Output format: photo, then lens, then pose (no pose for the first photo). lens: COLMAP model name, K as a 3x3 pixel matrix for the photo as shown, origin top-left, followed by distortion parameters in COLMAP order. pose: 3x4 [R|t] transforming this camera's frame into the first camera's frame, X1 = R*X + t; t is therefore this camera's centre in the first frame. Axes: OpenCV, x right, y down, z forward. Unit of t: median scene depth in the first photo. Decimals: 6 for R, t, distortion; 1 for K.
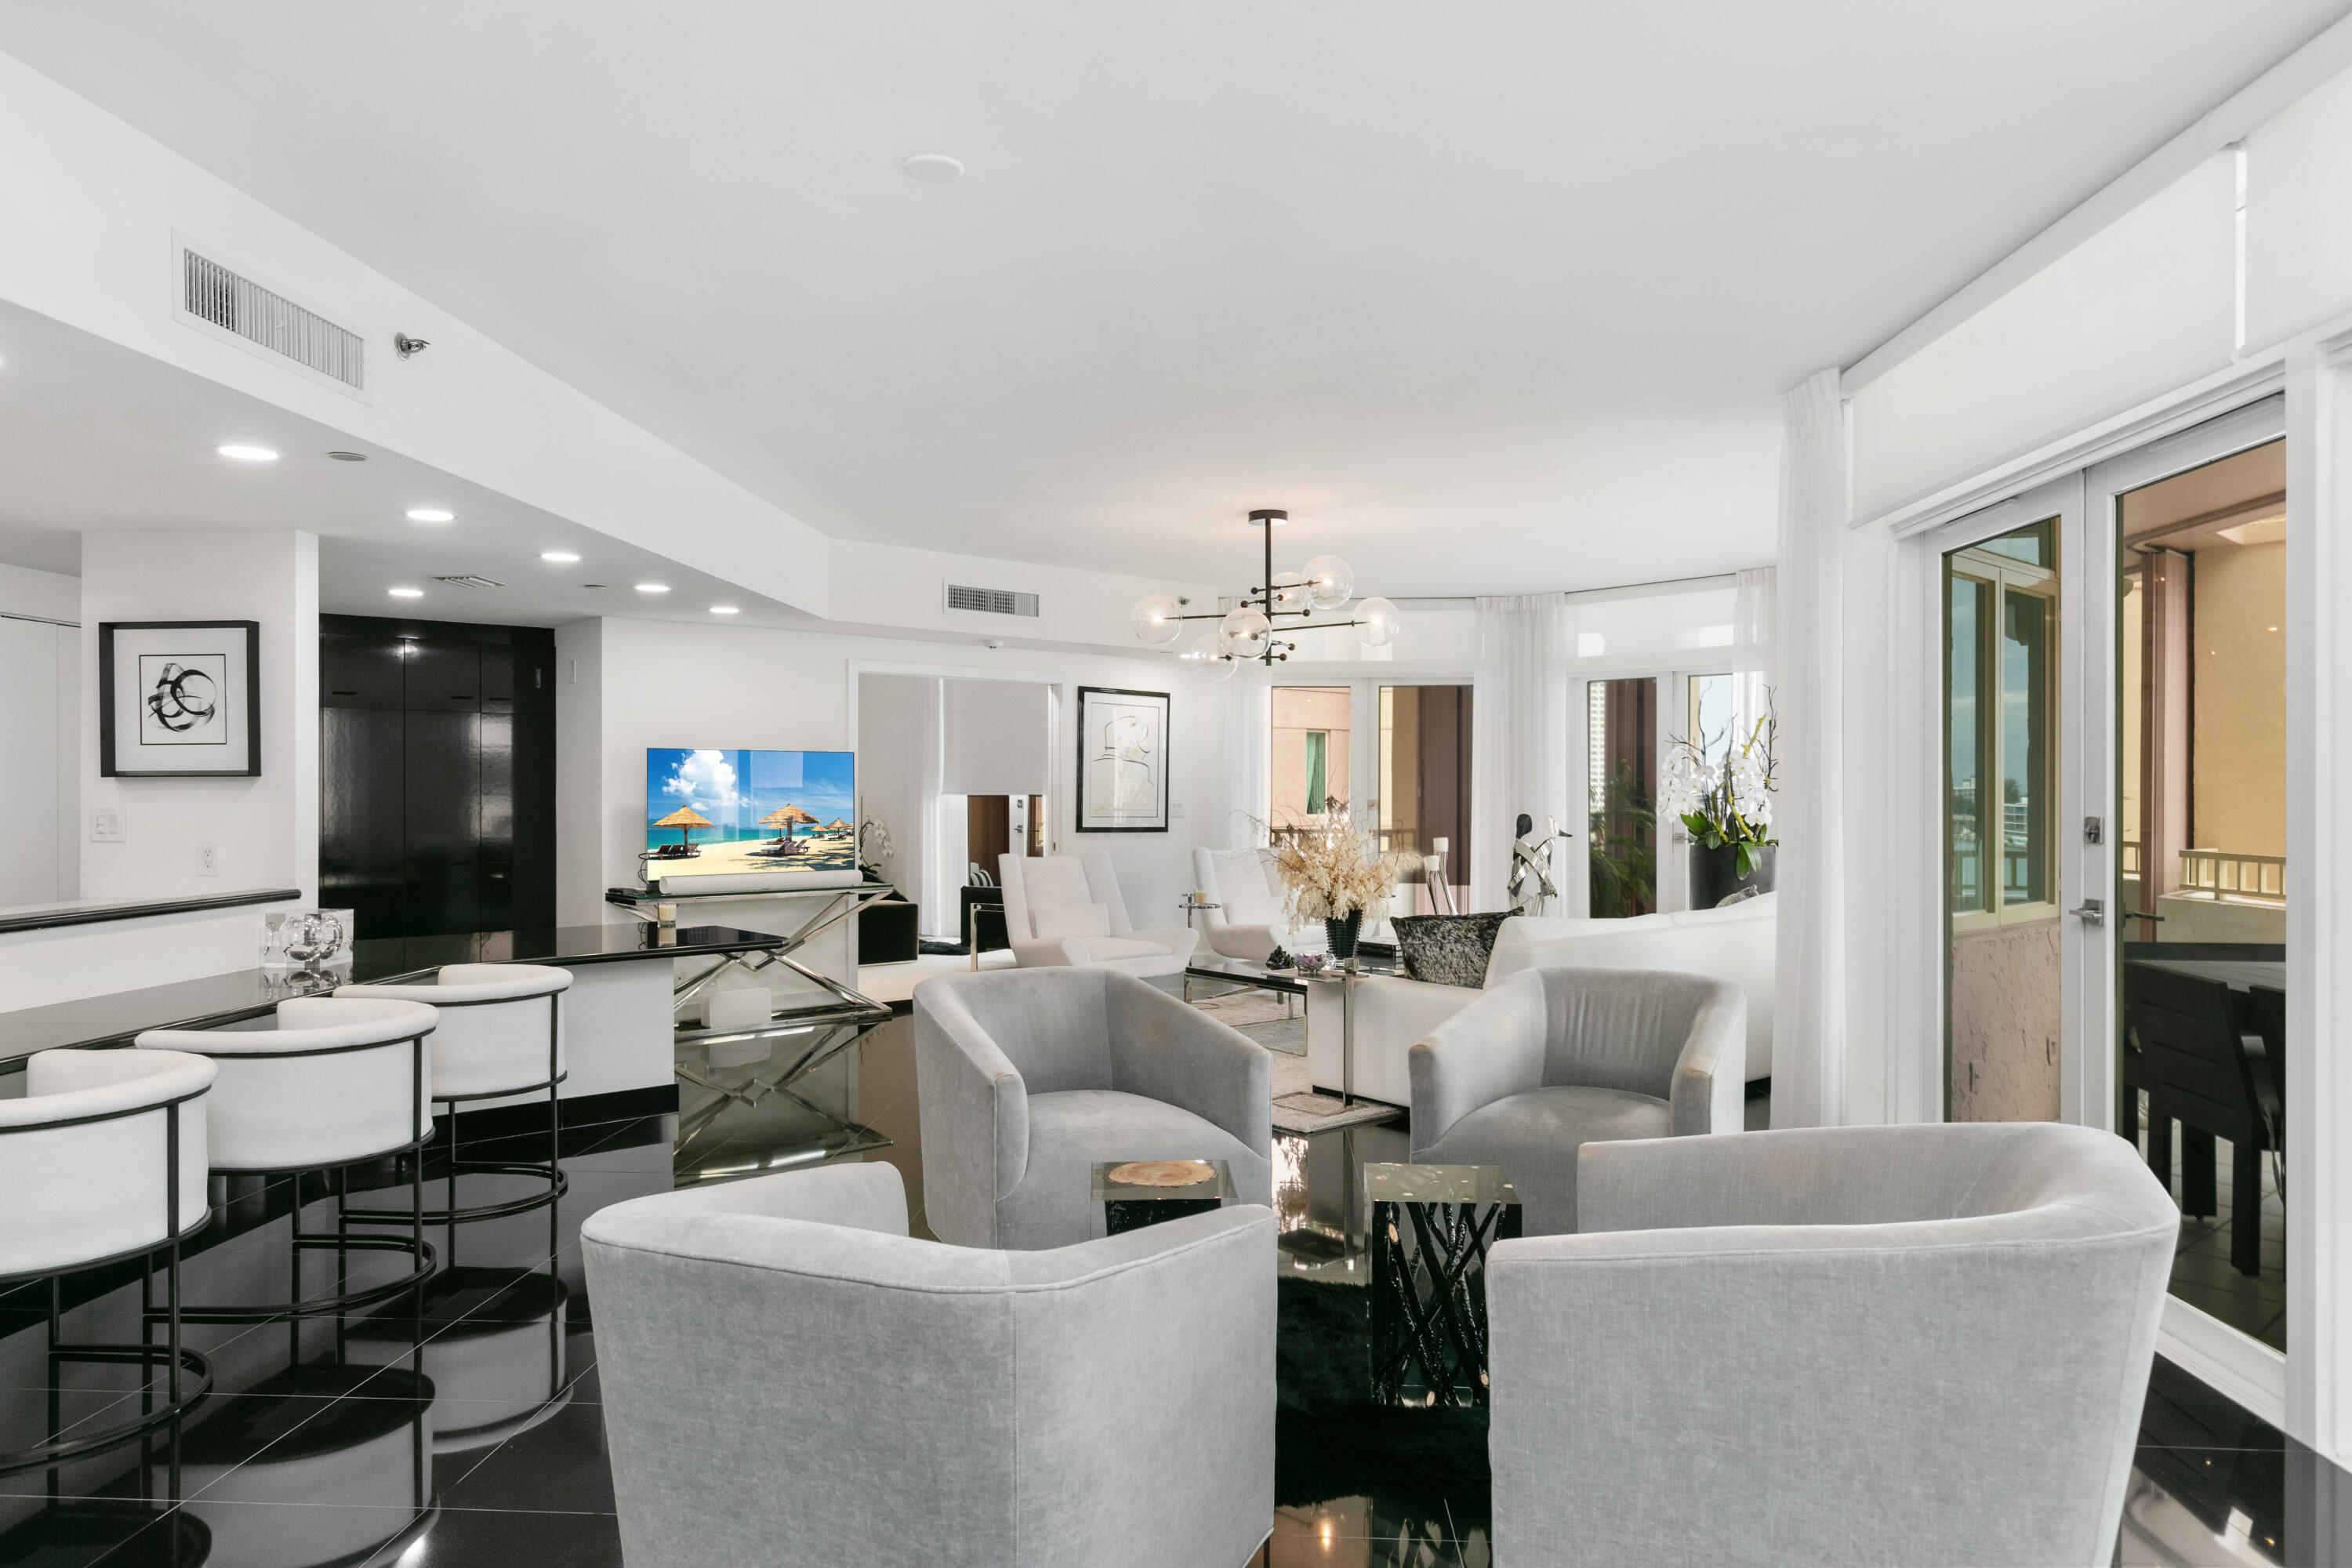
lens RADIAL K [[1478.0, 0, 1170.5], [0, 1478.0, 787.8], [0, 0, 1]] dist [-0.001986, -0.001430]
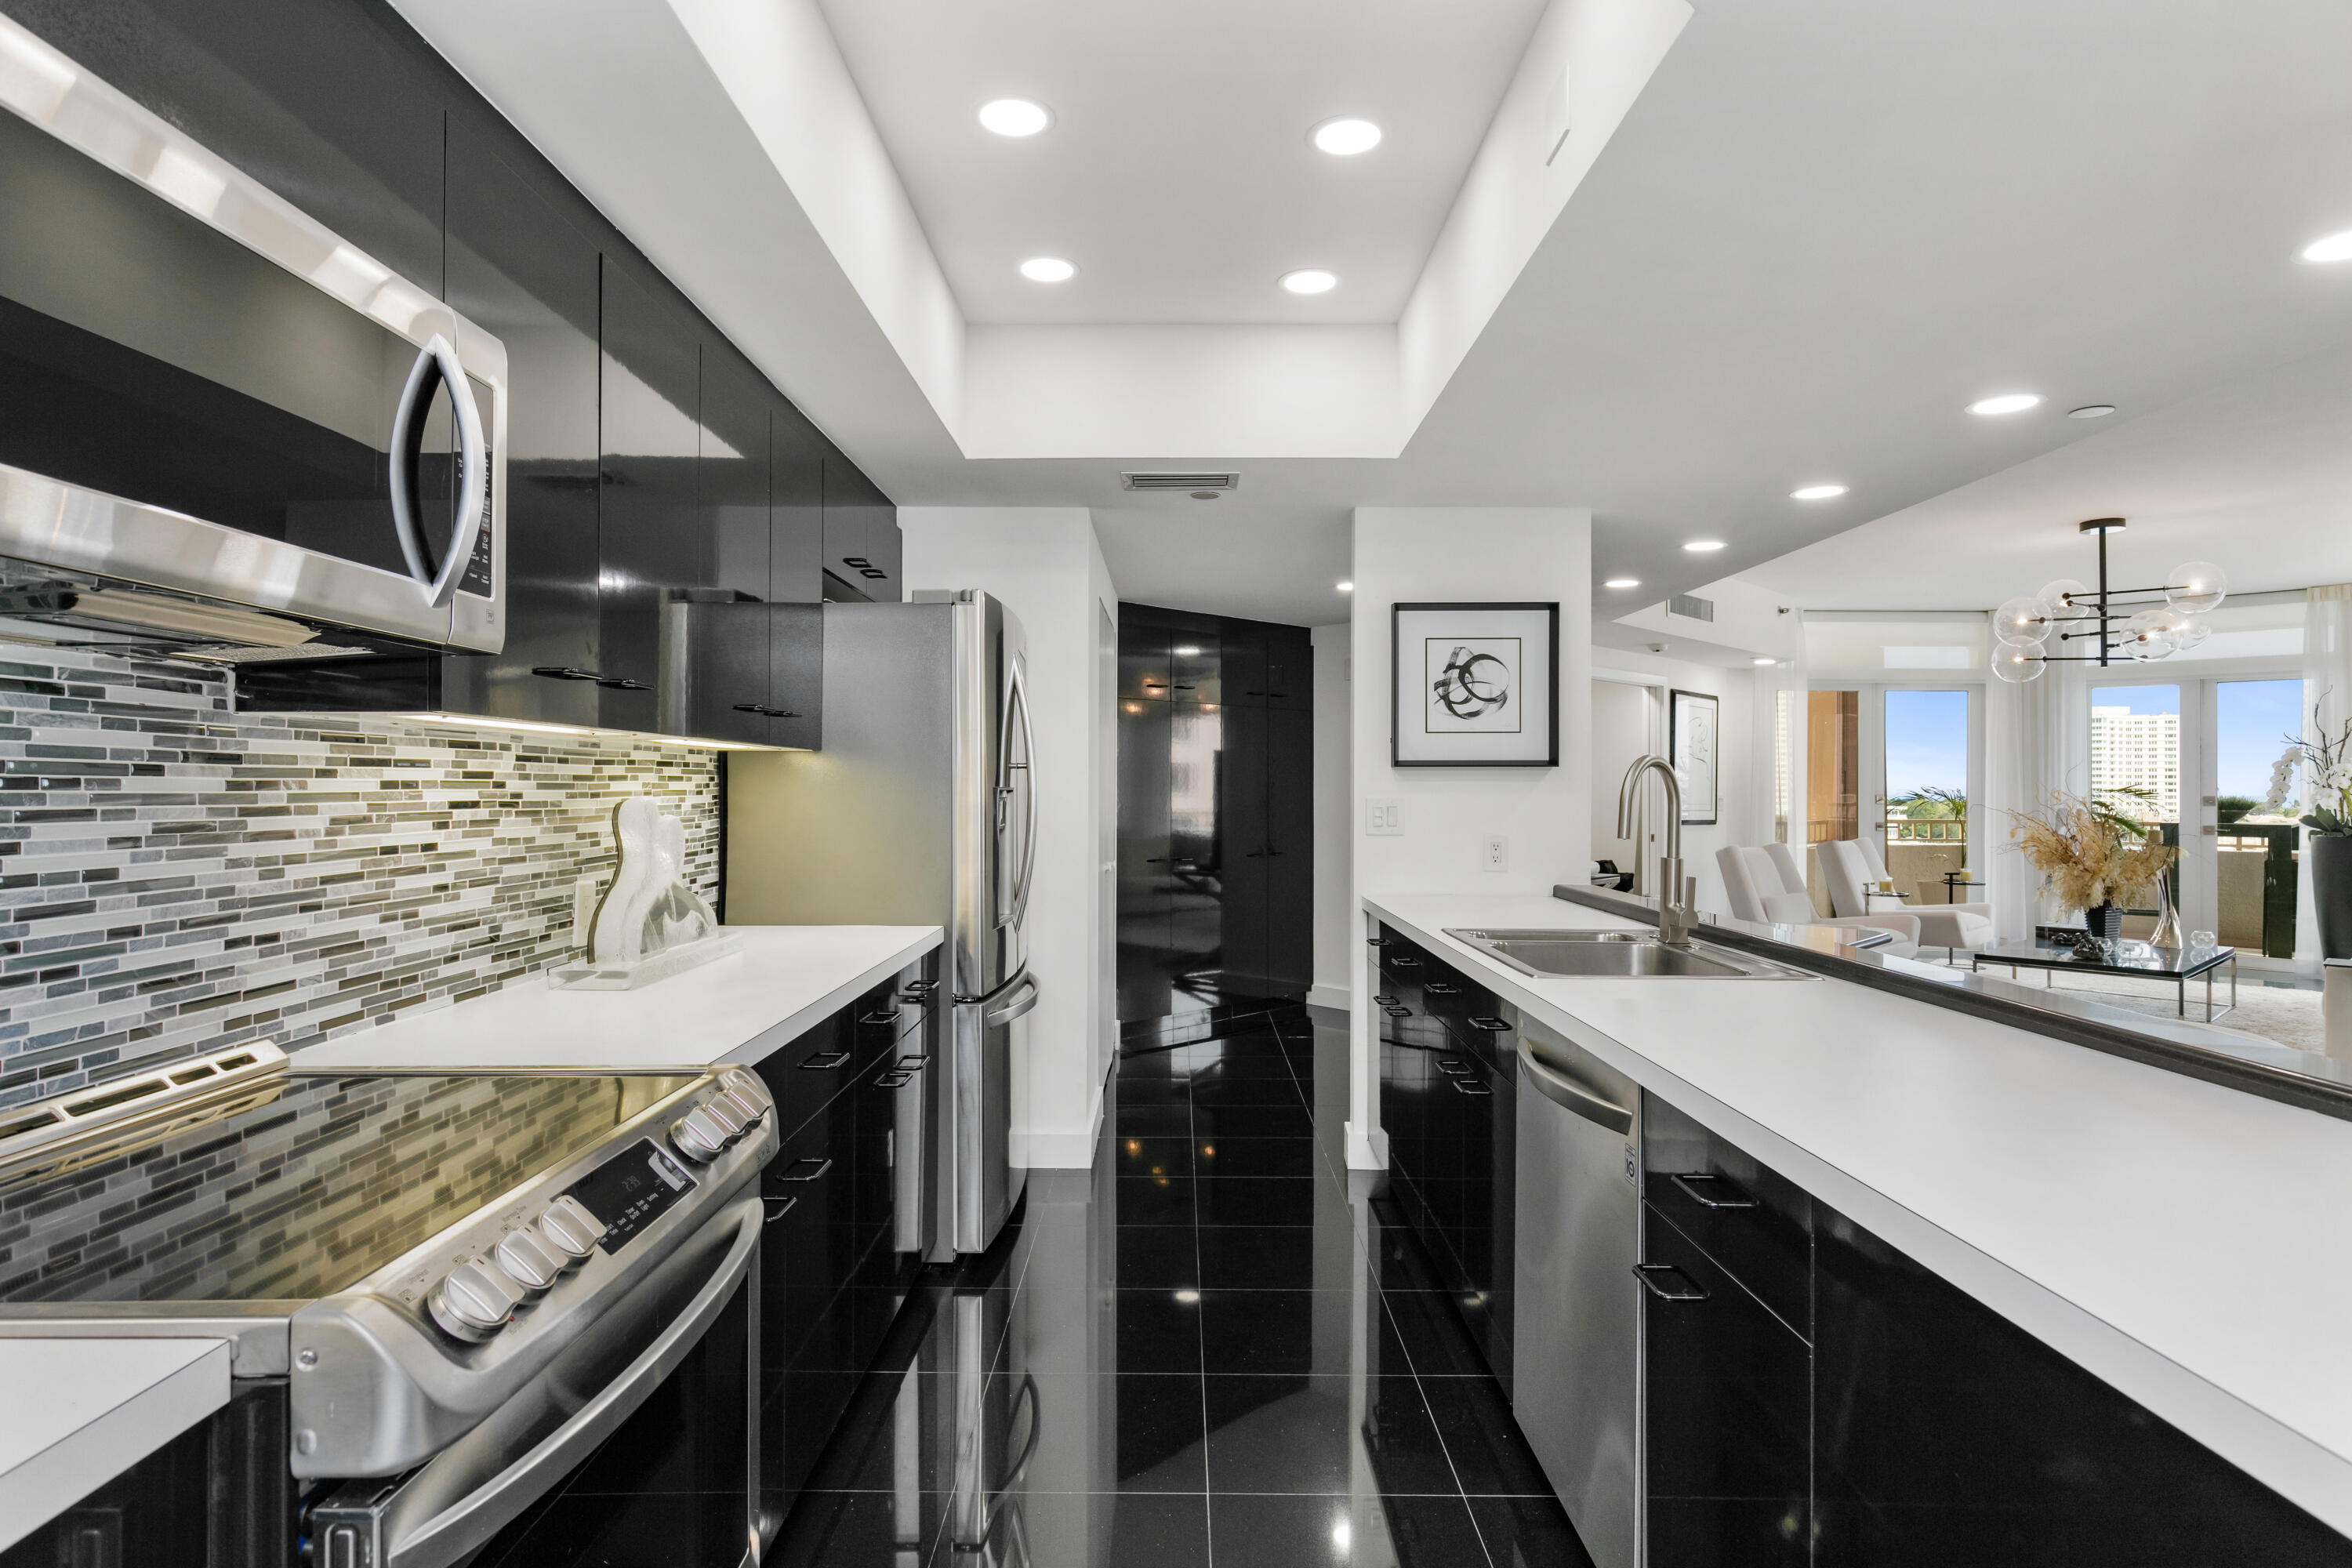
lens RADIAL K [[1252.7, 0, 1167.5], [0, 1252.7, 781.6], [0, 0, 1]] dist [0.000498, -0.000023]
pose [[0.998440, 0.002314, 0.055786, -0.908146], [-0.002098, 0.999990, -0.003930, 0.005539], [-0.055795, 0.003807, 0.998435, 0.207611]]
